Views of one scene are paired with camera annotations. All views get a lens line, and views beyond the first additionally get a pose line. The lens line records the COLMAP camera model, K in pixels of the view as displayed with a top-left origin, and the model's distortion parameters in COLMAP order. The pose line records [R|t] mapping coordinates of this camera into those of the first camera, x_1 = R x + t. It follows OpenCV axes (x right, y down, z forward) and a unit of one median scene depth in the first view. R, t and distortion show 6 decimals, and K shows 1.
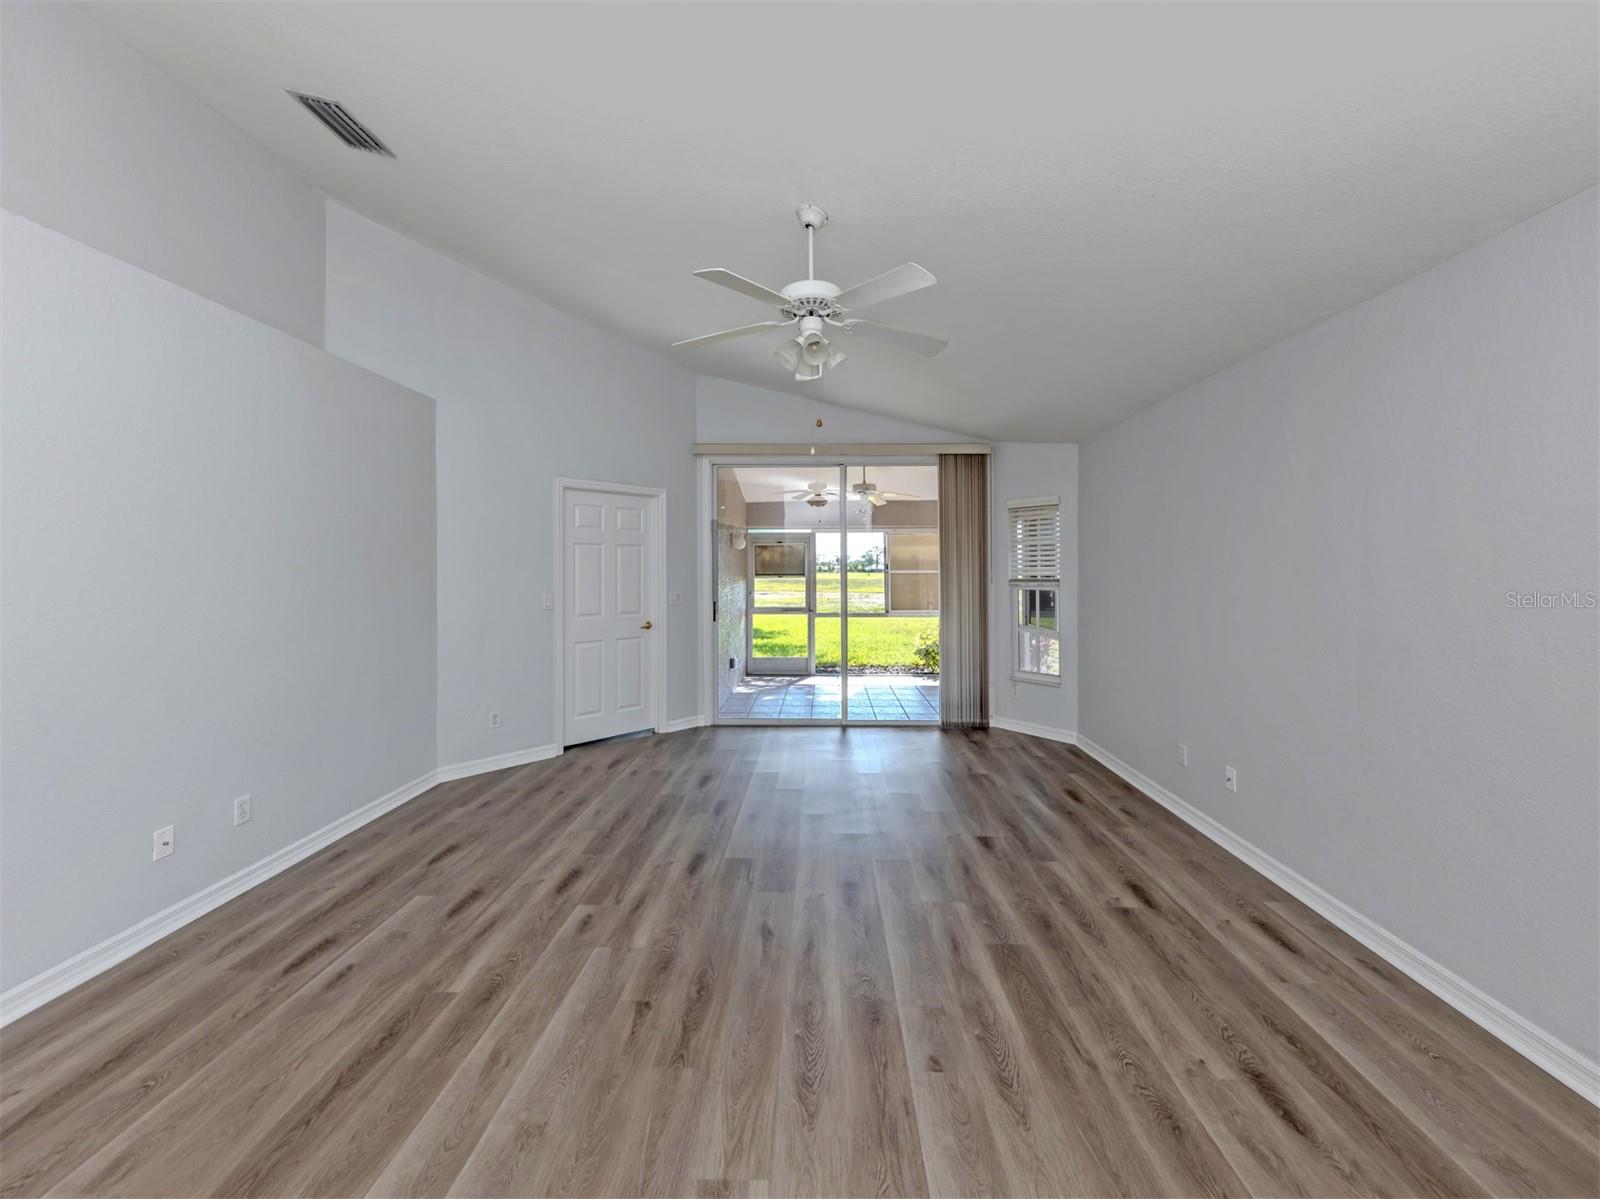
lens RADIAL K [[592.7, 0, 810.9], [0, 592.7, 554.5], [0, 0, 1]] dist [0.008690, -0.001399]
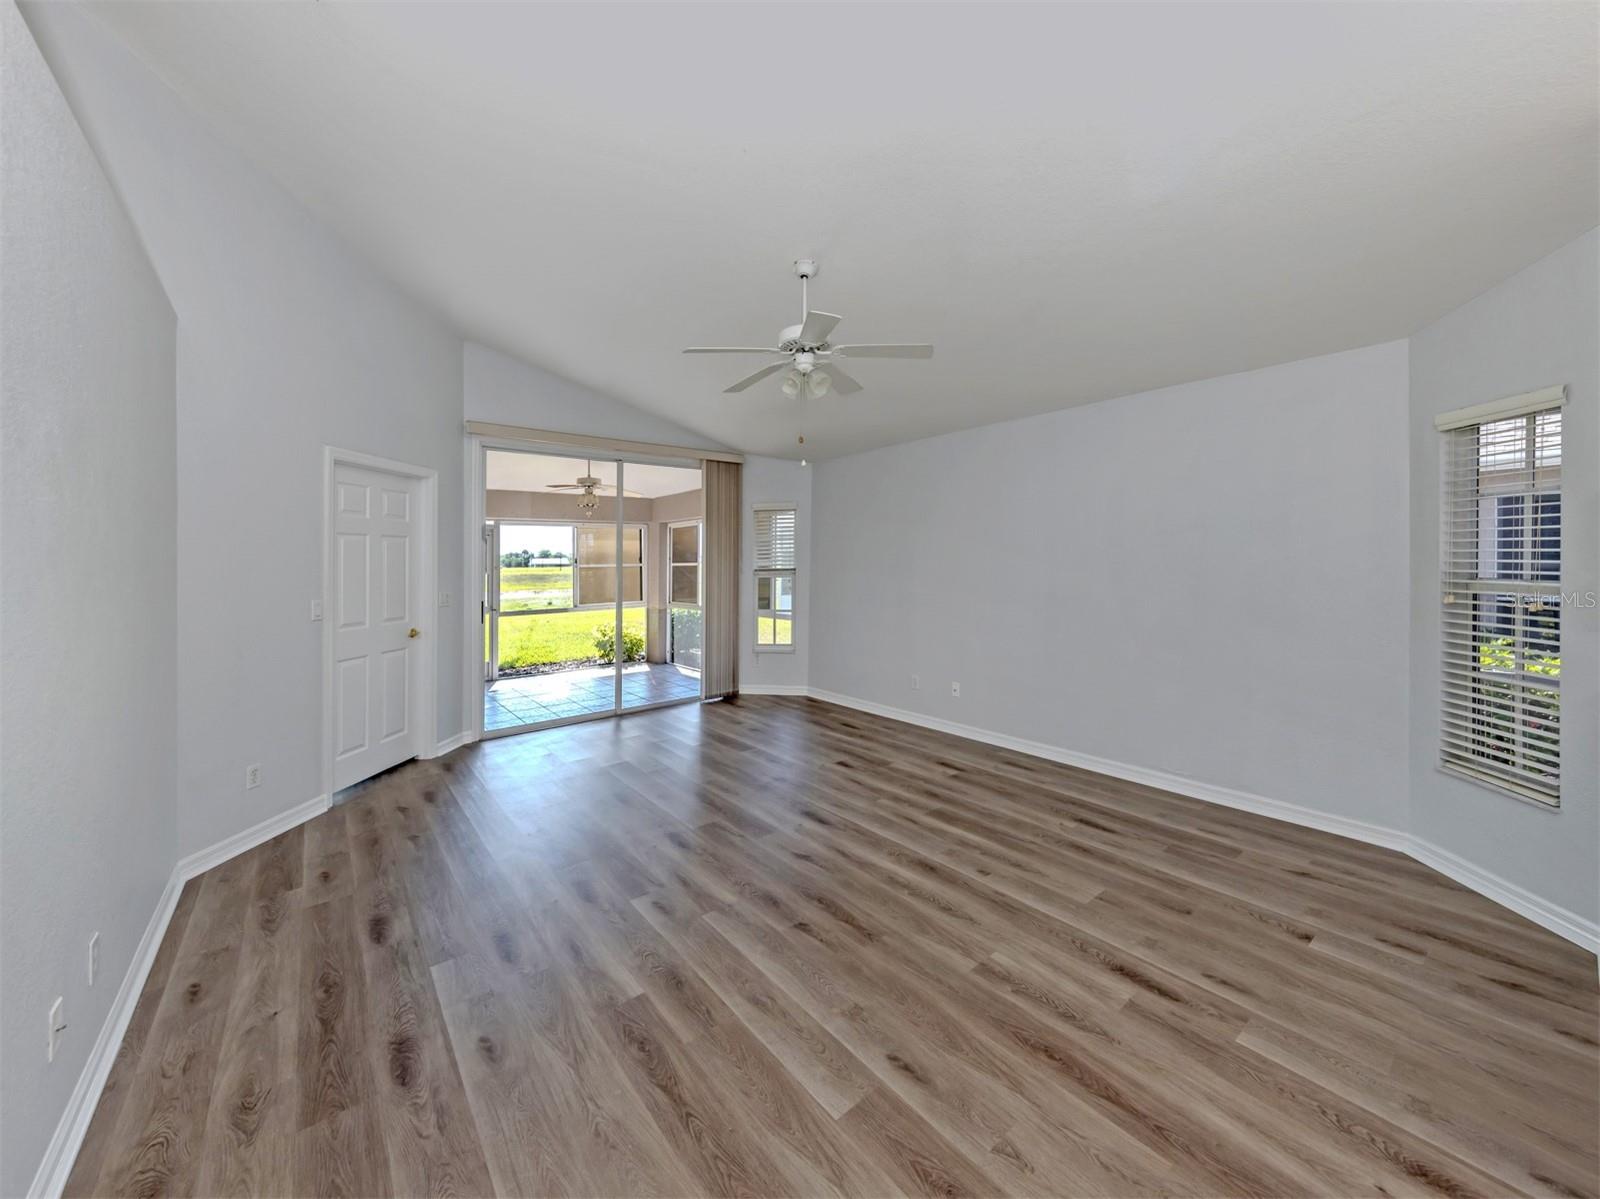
lens RADIAL K [[592.7, 0, 753.8], [0, 592.7, 548.6], [0, 0, 1]] dist [0.008690, -0.001399]
pose [[0.789388, 0.002461, 0.613889, -0.845321], [-0.000492, 0.999994, -0.003376, 0.006451], [-0.613894, 0.002362, 0.789385, 0.093057]]
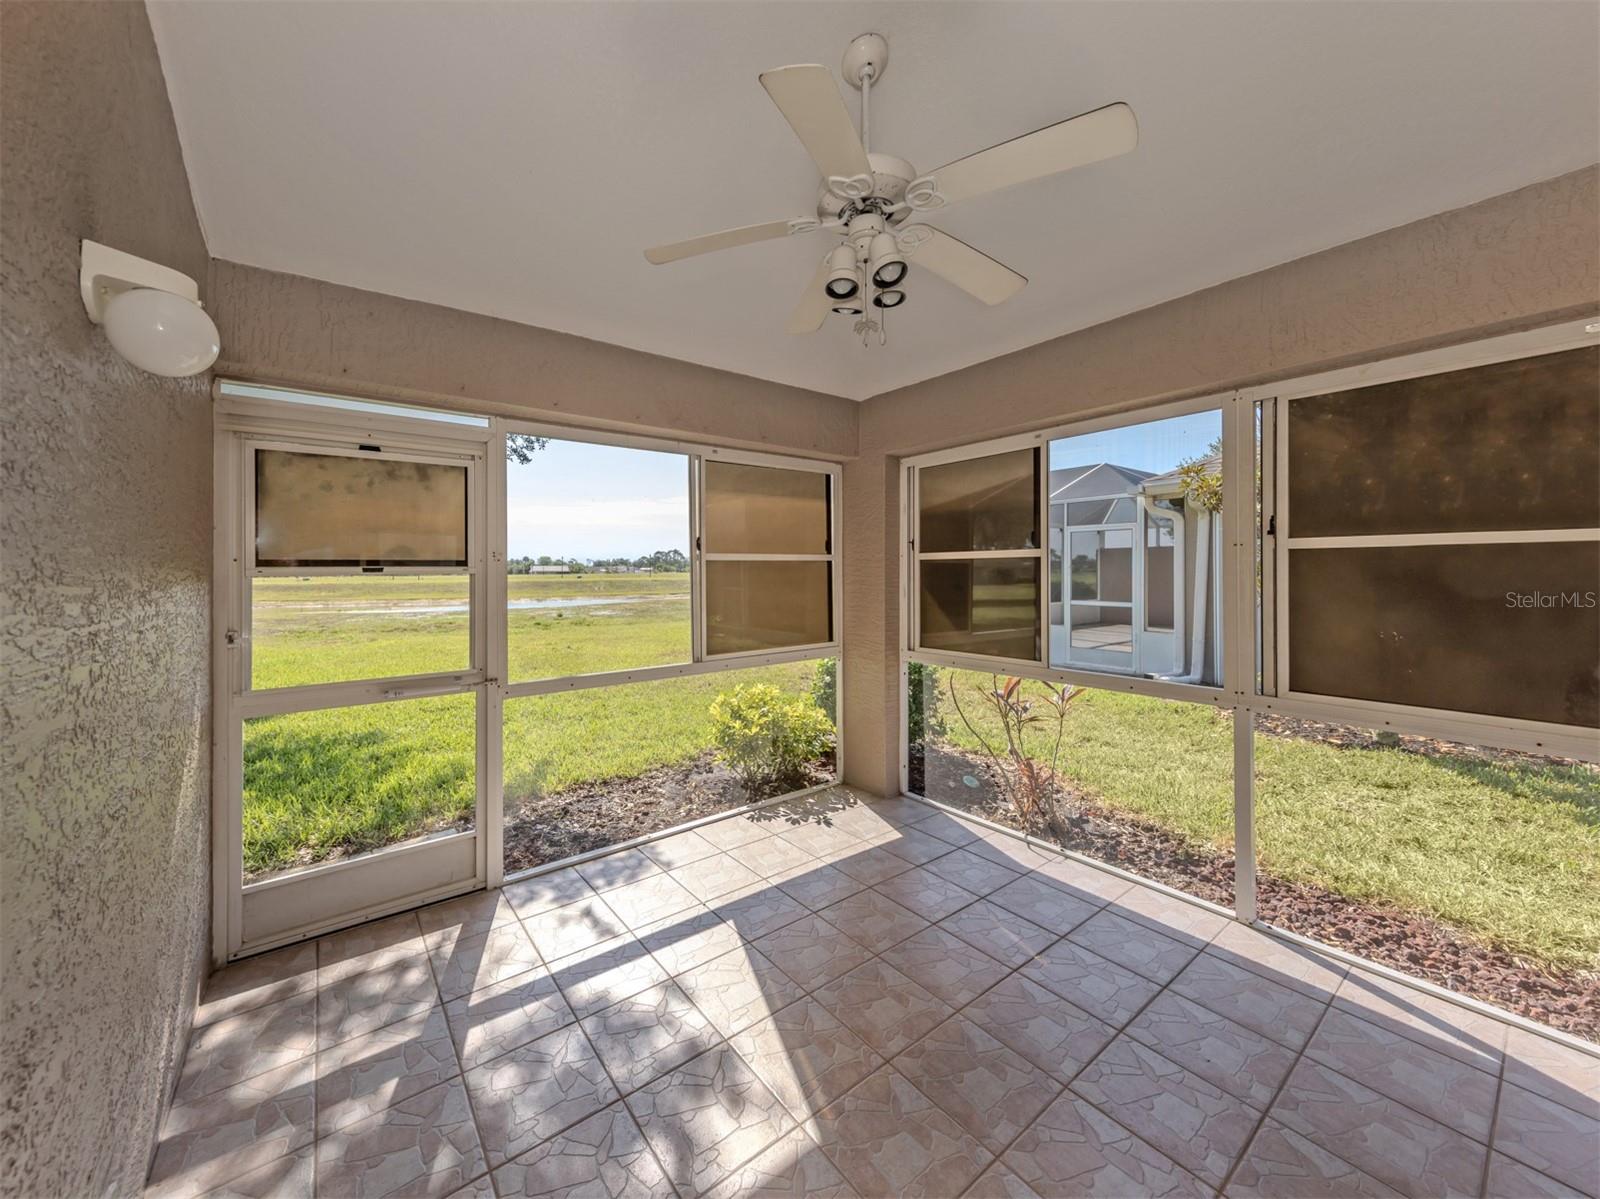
lens RADIAL K [[592.7, 0, 741.8], [0, 592.7, 574.6], [0, 0, 1]] dist [0.008690, -0.001399]
pose [[0.800458, -0.007692, 0.599340, -0.277045], [-0.009299, 0.999638, 0.025248, 0.105247], [-0.599317, -0.025783, 0.800097, 2.327225]]
